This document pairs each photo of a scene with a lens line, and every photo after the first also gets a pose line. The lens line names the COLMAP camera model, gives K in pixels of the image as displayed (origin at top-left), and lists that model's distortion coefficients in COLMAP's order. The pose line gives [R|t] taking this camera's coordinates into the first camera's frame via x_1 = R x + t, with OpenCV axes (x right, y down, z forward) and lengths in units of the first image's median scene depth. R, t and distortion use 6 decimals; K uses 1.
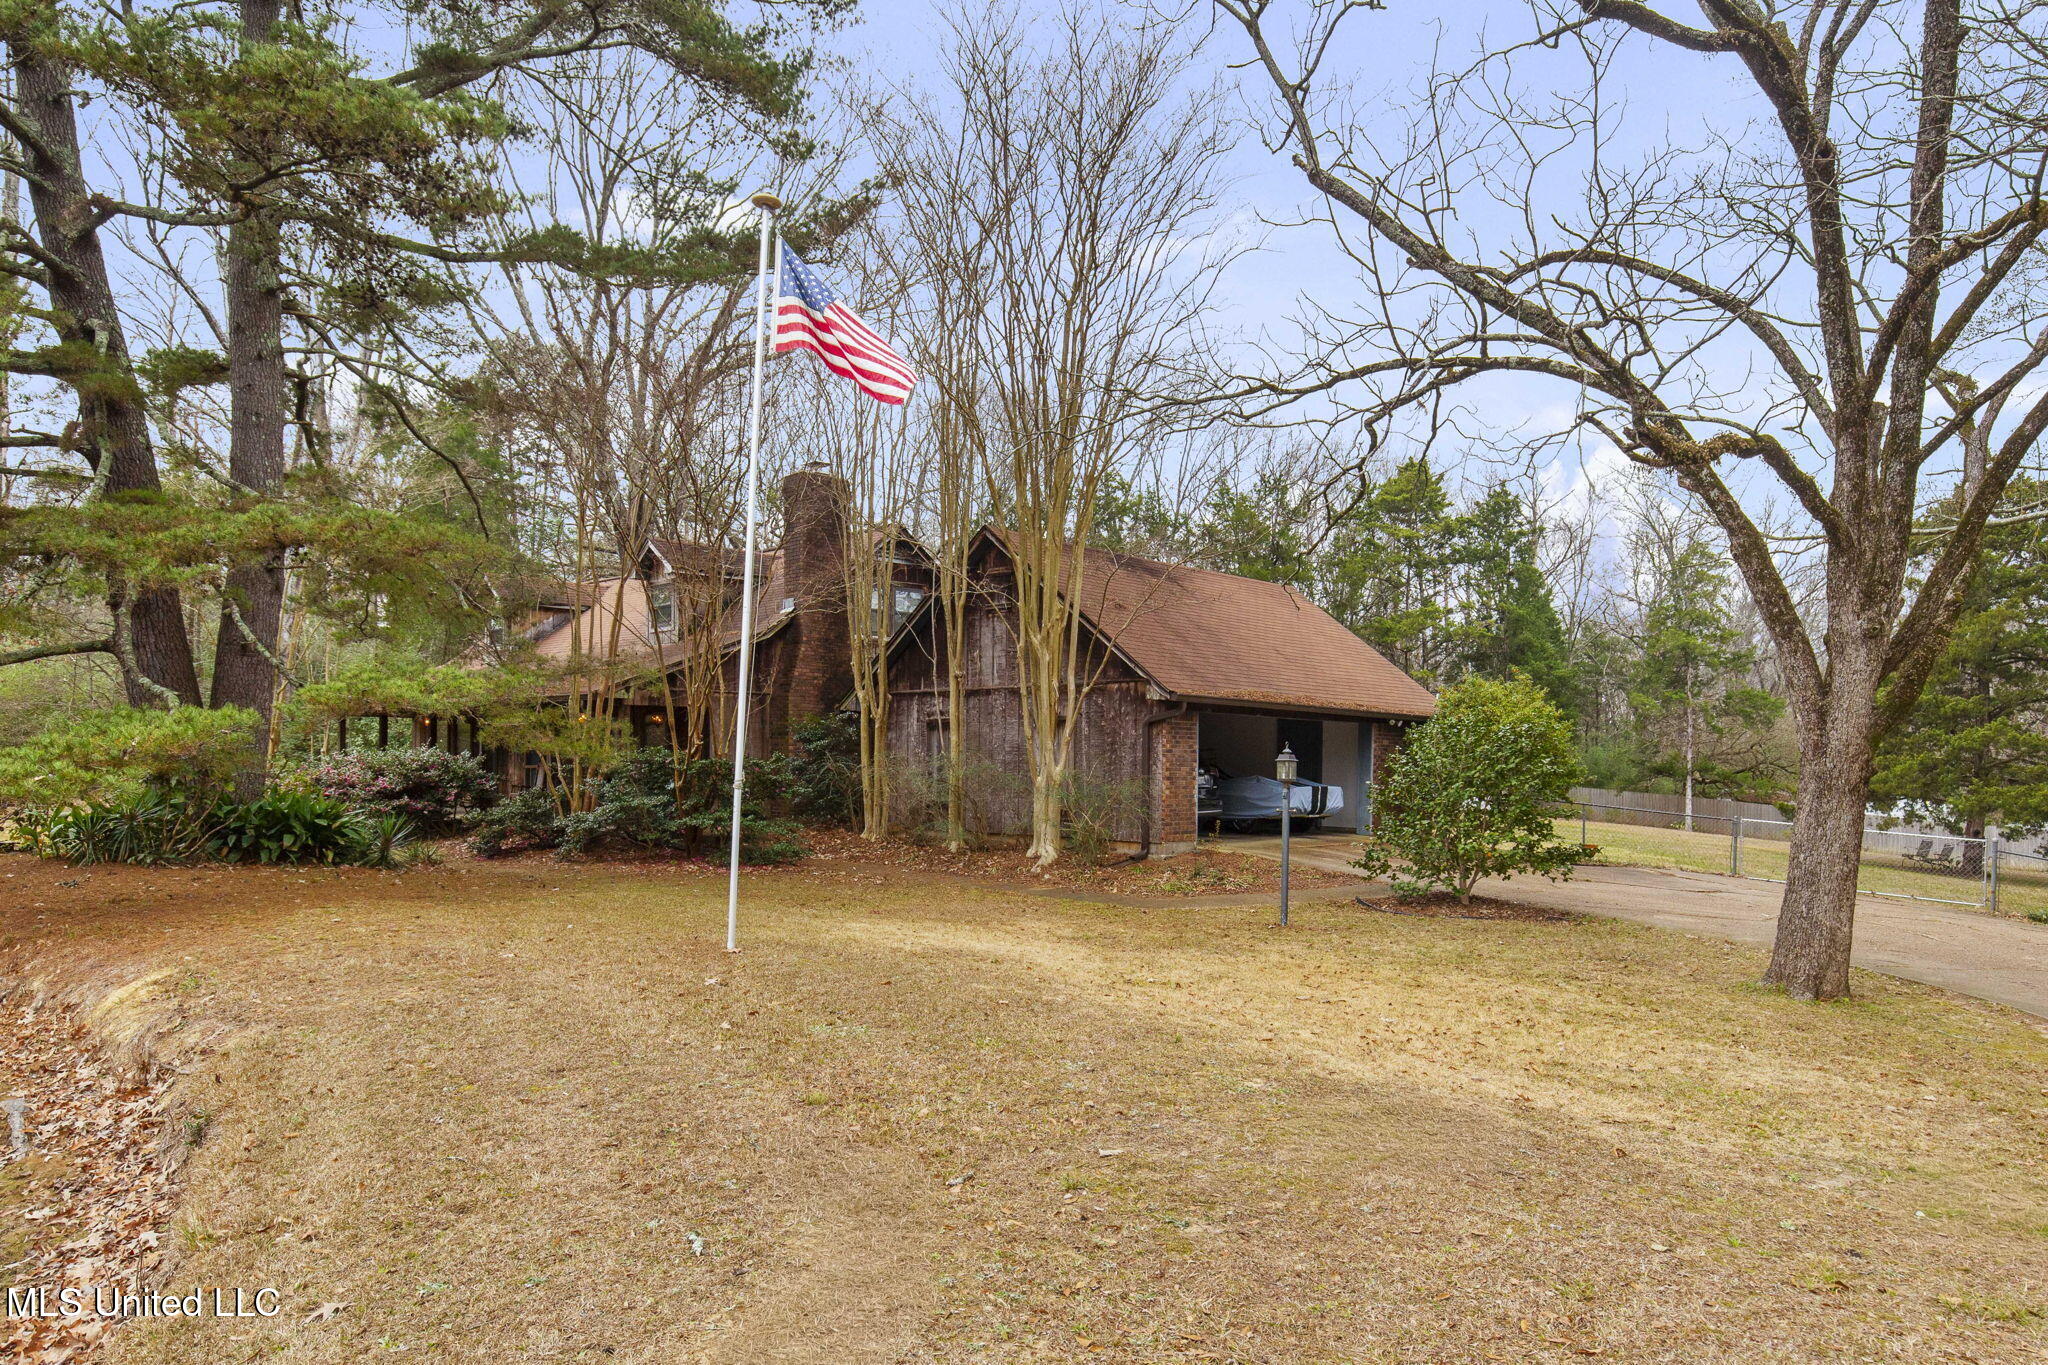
lens RADIAL K [[1094.7, 0, 1024.0], [0, 1094.7, 682.5], [0, 0, 1]] dist [-0.004758, -0.000623]
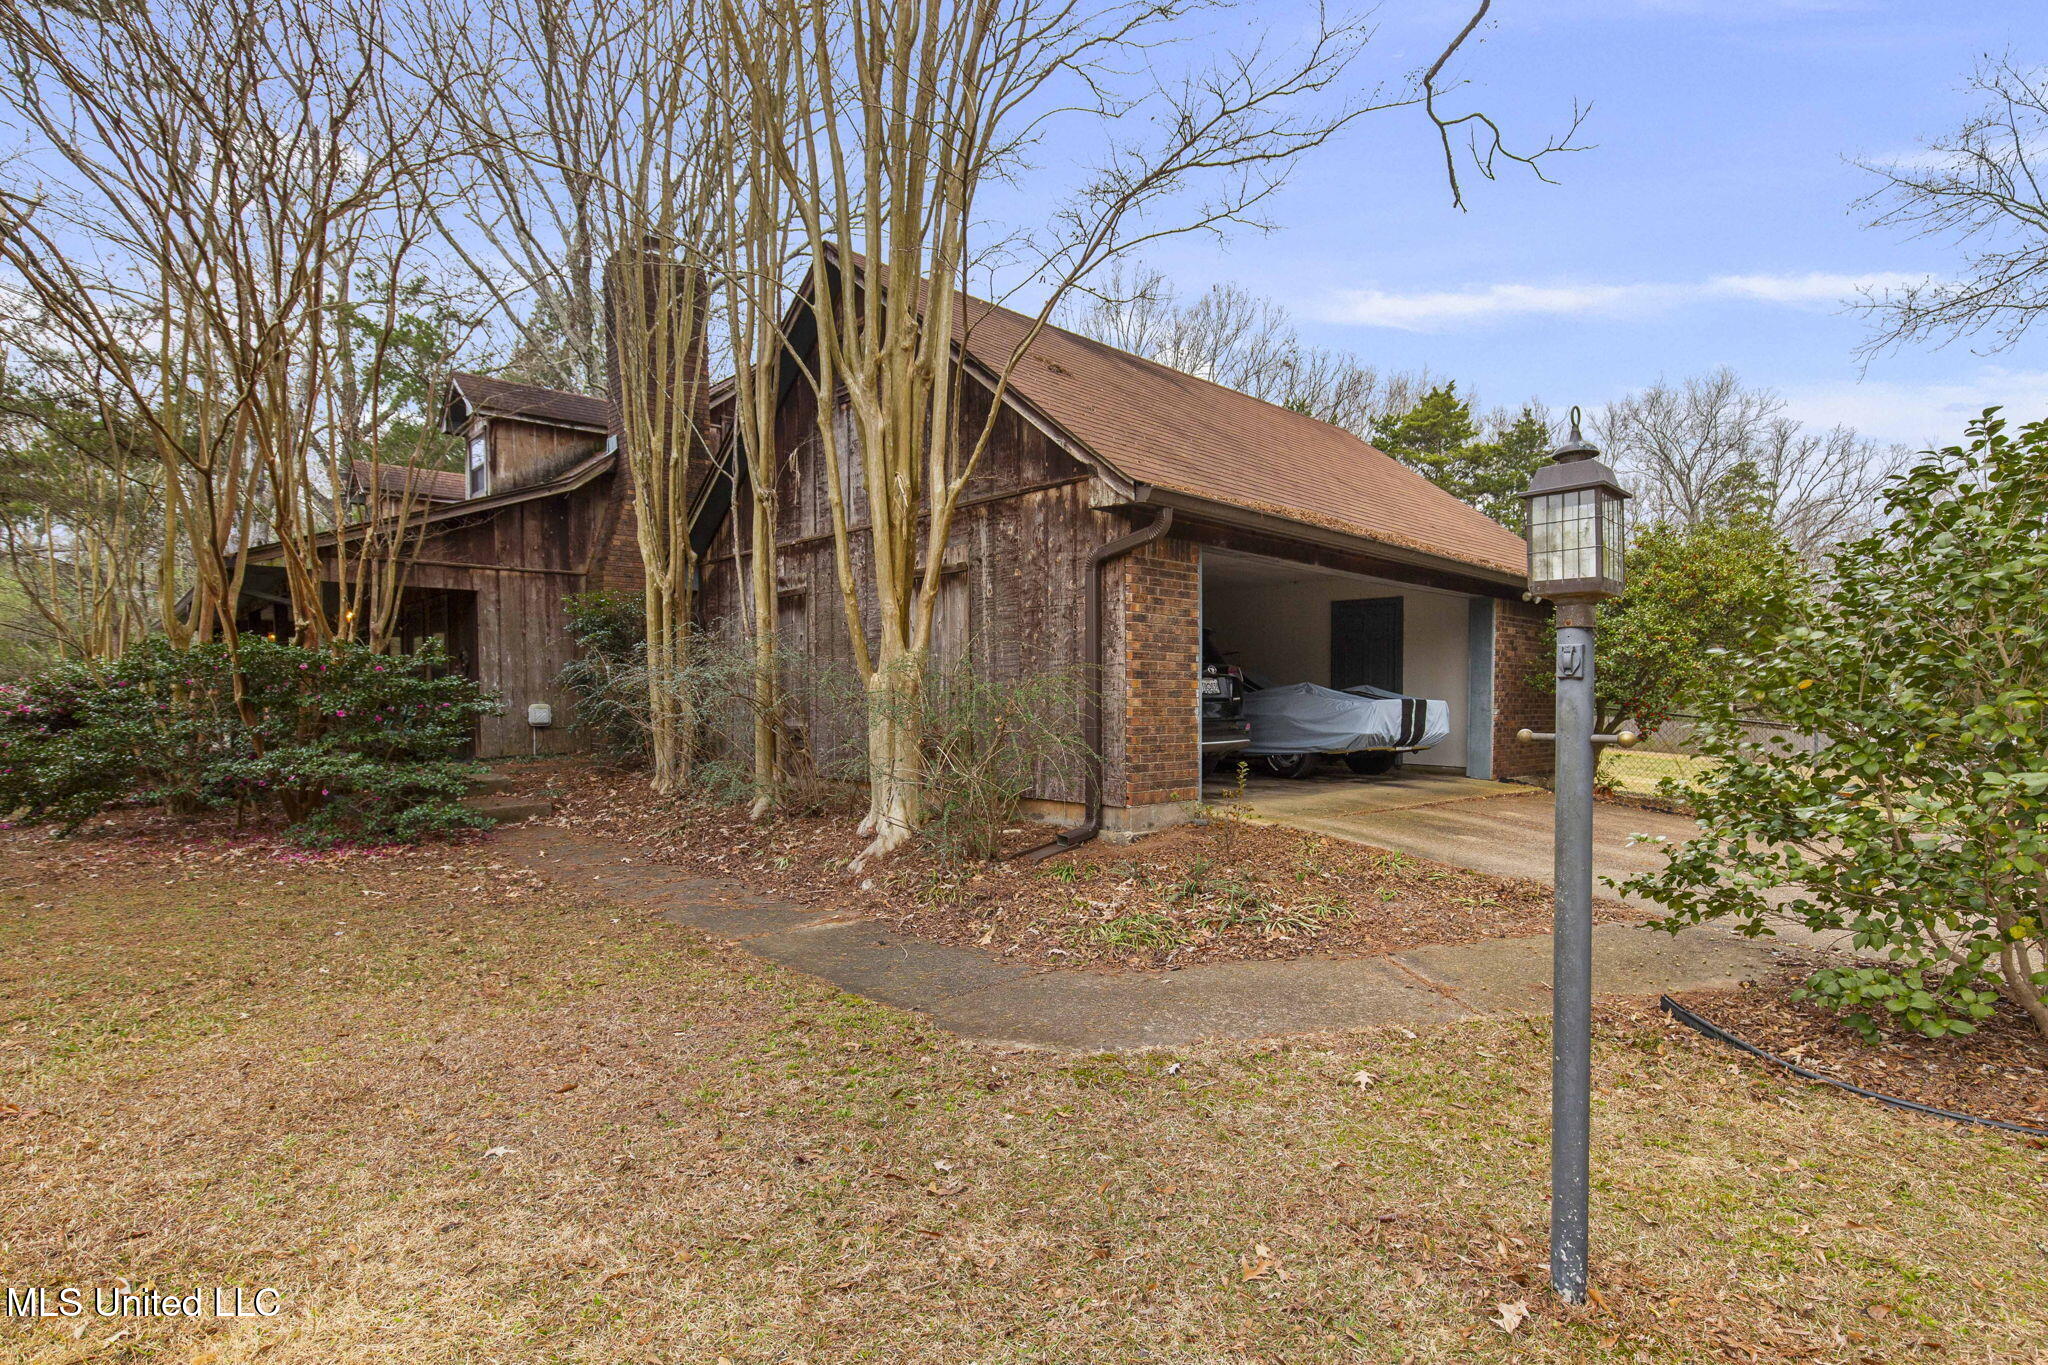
lens RADIAL K [[925.1, 0, 1027.3], [0, 925.1, 687.7], [0, 0, 1]] dist [0.009396, -0.000156]
pose [[0.998742, -0.009741, -0.049186, 0.101863], [0.012583, 0.998248, 0.057815, 0.068366], [0.048537, -0.058361, 0.997115, 0.583457]]
